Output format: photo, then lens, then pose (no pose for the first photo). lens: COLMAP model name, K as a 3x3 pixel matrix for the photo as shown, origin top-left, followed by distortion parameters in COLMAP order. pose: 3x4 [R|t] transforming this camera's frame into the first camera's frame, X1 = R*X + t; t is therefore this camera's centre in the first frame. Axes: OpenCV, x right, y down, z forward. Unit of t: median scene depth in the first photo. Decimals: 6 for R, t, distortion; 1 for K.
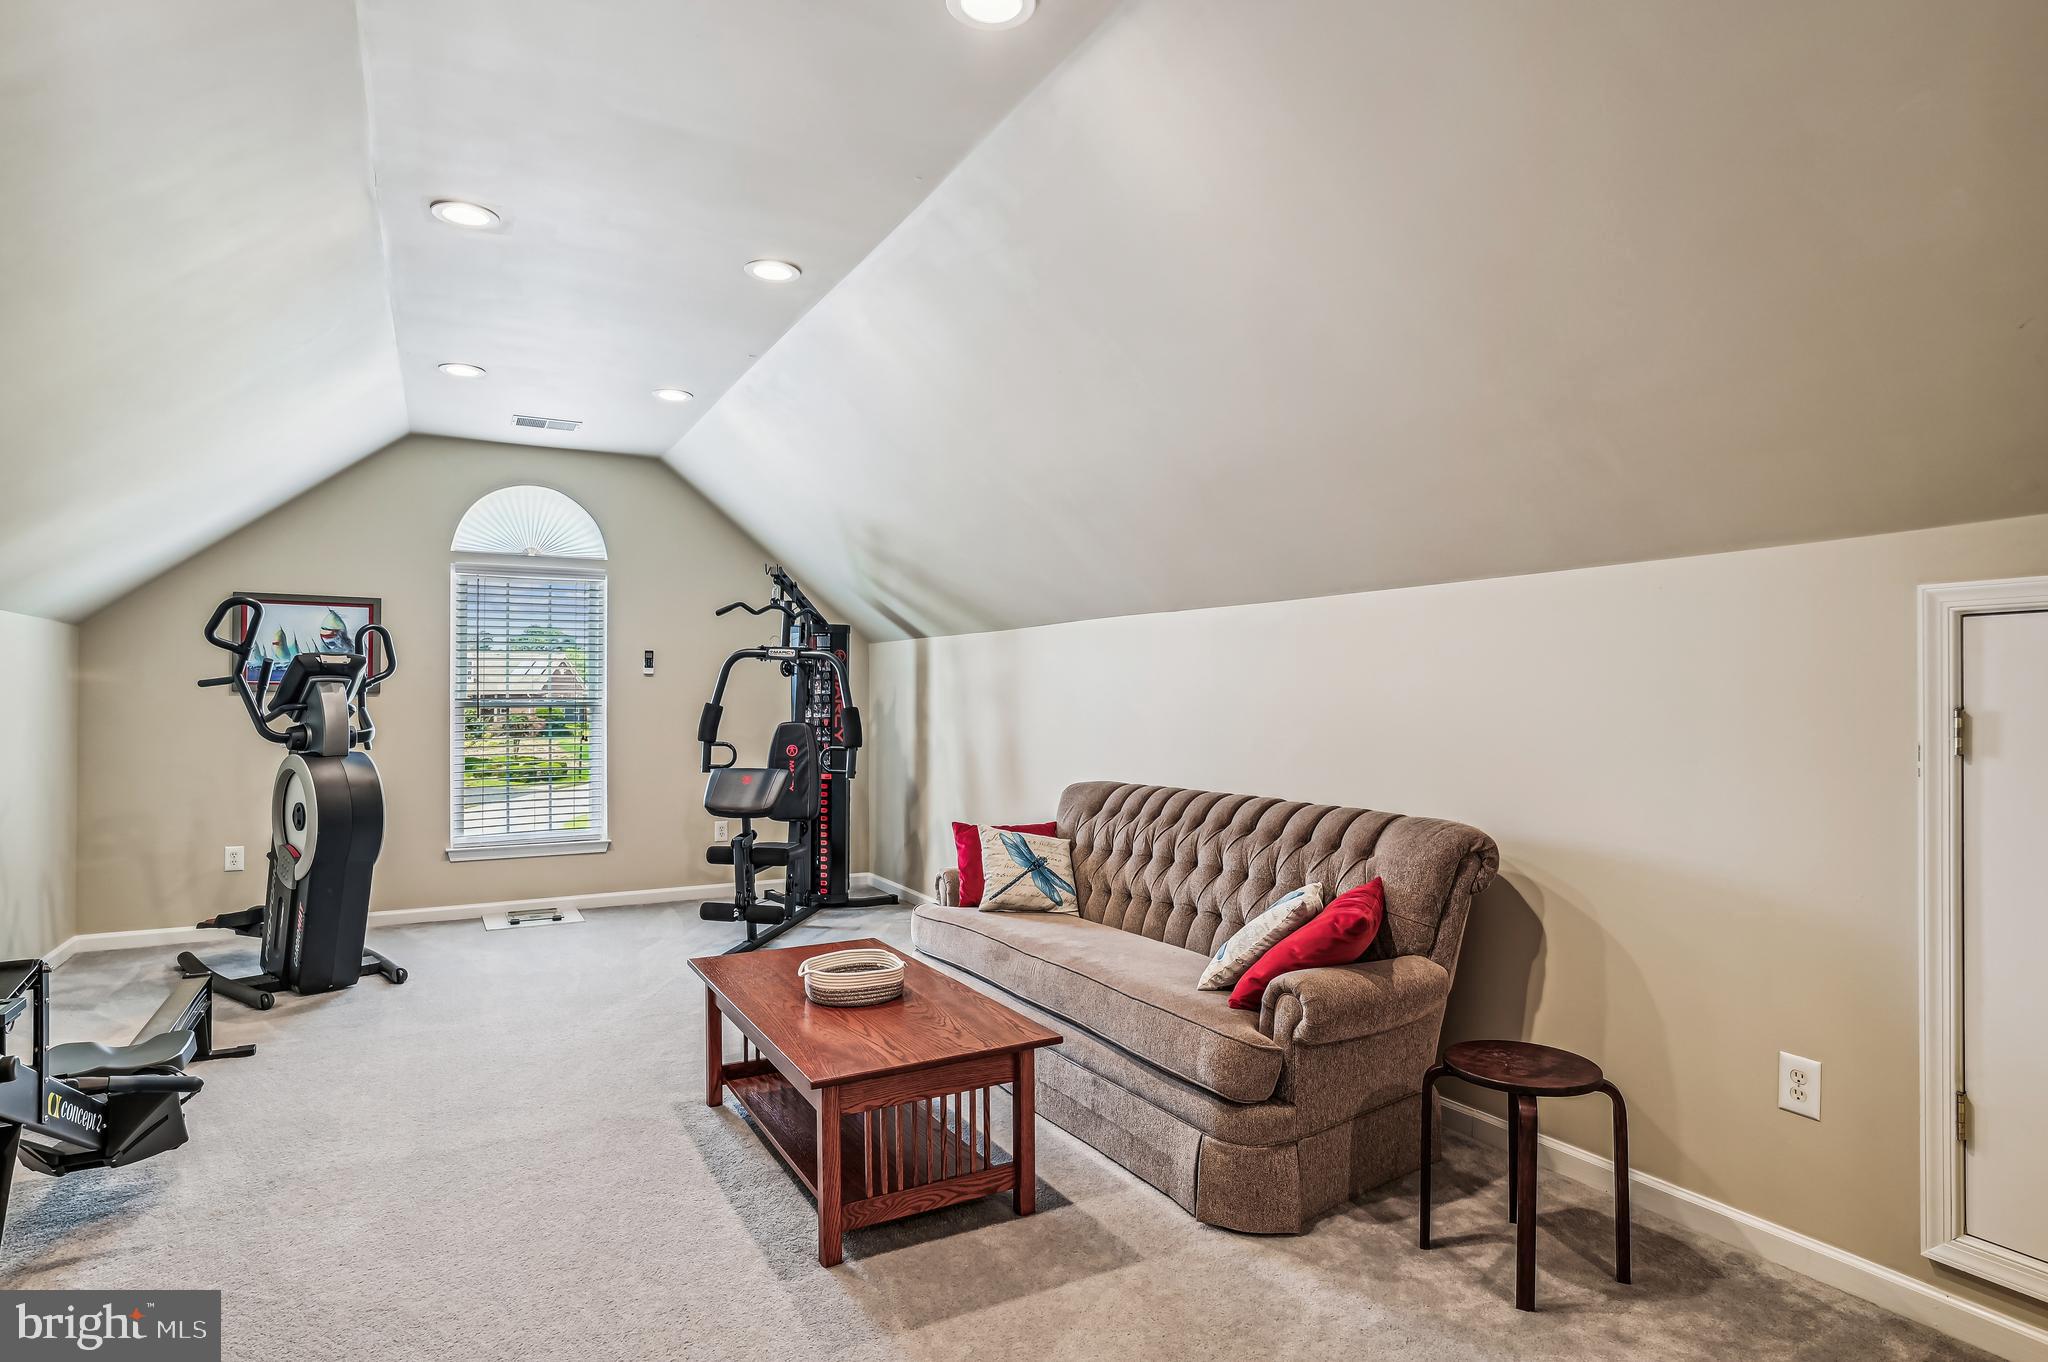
lens RADIAL K [[1100.1, 0, 1019.8], [0, 1100.1, 683.0], [0, 0, 1]] dist [-0.041849, 0.030113]
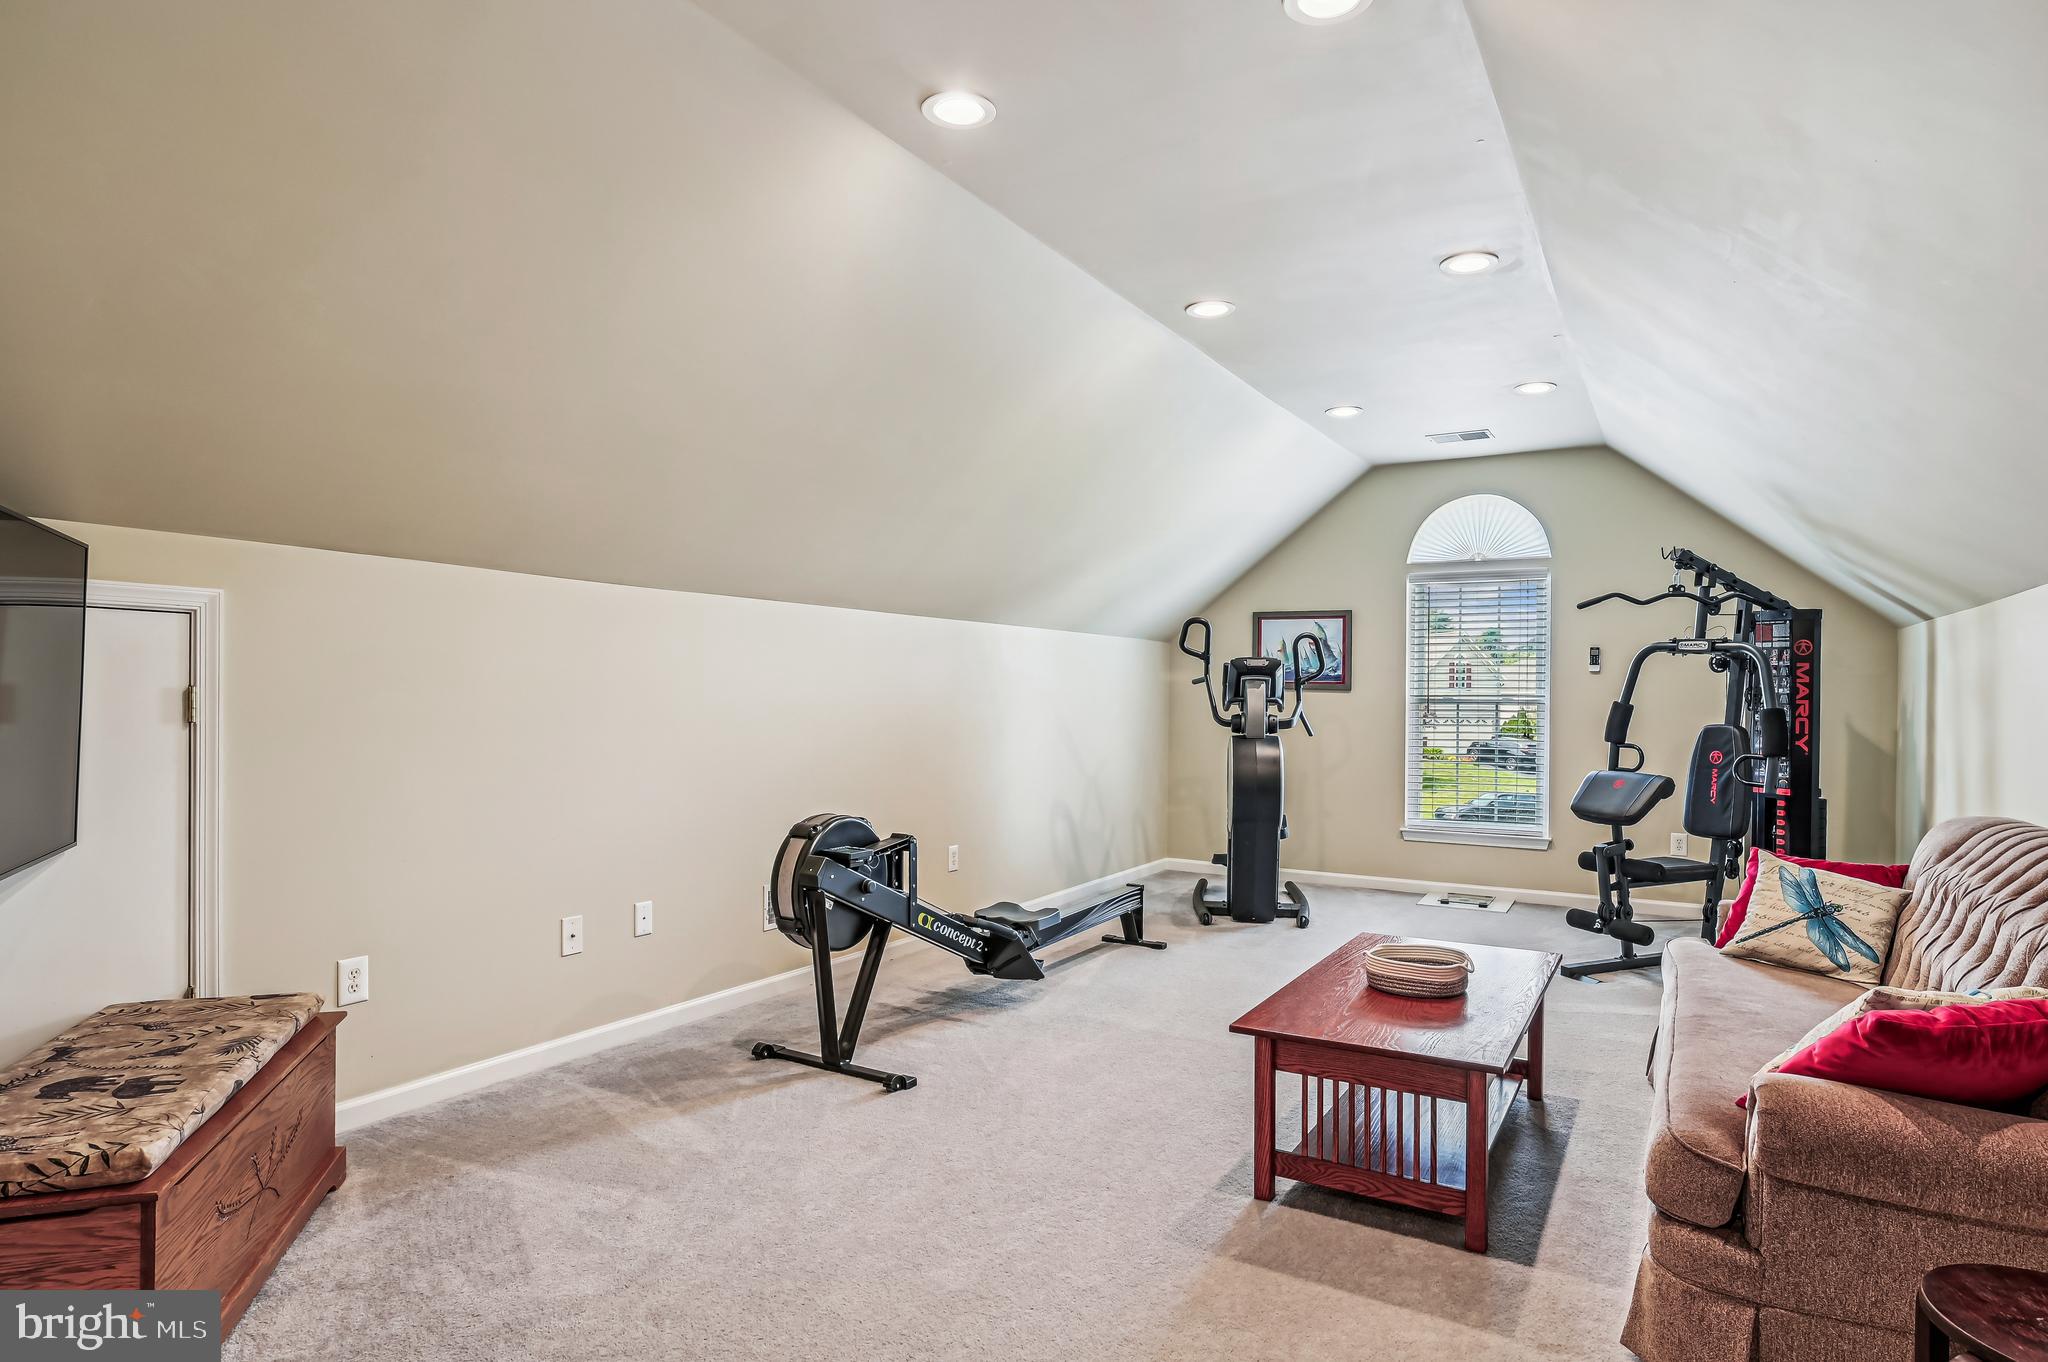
lens RADIAL K [[1100.1, 0, 1019.8], [0, 1100.1, 683.0], [0, 0, 1]] dist [-0.041849, 0.030113]
pose [[0.500919, -0.003044, -0.865489, 0.295802], [0.001854, 0.999995, -0.002444, 0.004273], [0.865492, -0.000380, 0.500922, 0.101382]]
